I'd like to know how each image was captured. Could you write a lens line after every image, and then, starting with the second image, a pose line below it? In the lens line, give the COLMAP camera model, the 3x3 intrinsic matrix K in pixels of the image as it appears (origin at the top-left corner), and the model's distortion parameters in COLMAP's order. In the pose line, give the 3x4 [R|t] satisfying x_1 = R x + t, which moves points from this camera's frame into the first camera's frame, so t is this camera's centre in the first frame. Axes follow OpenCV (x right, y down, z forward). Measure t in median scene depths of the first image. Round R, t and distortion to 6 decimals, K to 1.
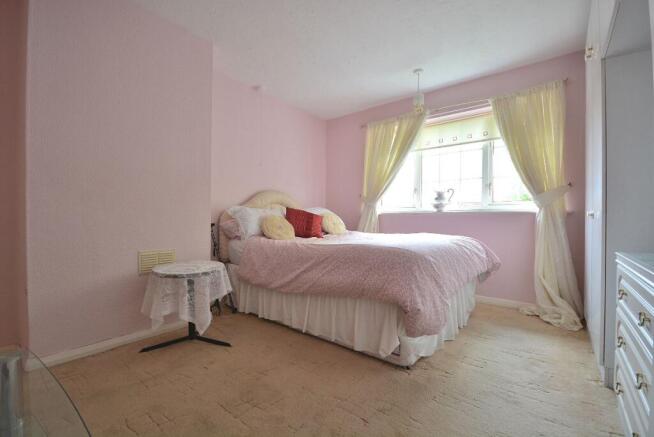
lens RADIAL K [[285.3, 0, 323.4], [0, 285.3, 218.4], [0, 0, 1]] dist [-0.005349, -0.001029]
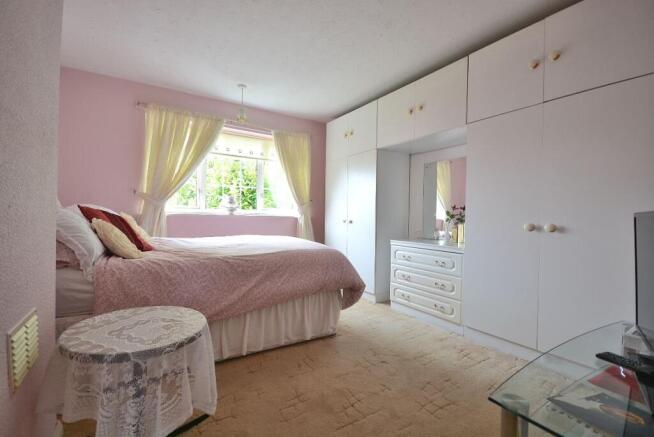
lens RADIAL K [[285.3, 0, 325.0], [0, 285.3, 218.8], [0, 0, 1]] dist [-0.005349, -0.001029]
pose [[0.321030, -0.003061, 0.947064, -0.544014], [-0.019567, 0.999760, 0.009863, -0.026809], [-0.946867, -0.021697, 0.320893, 0.318517]]
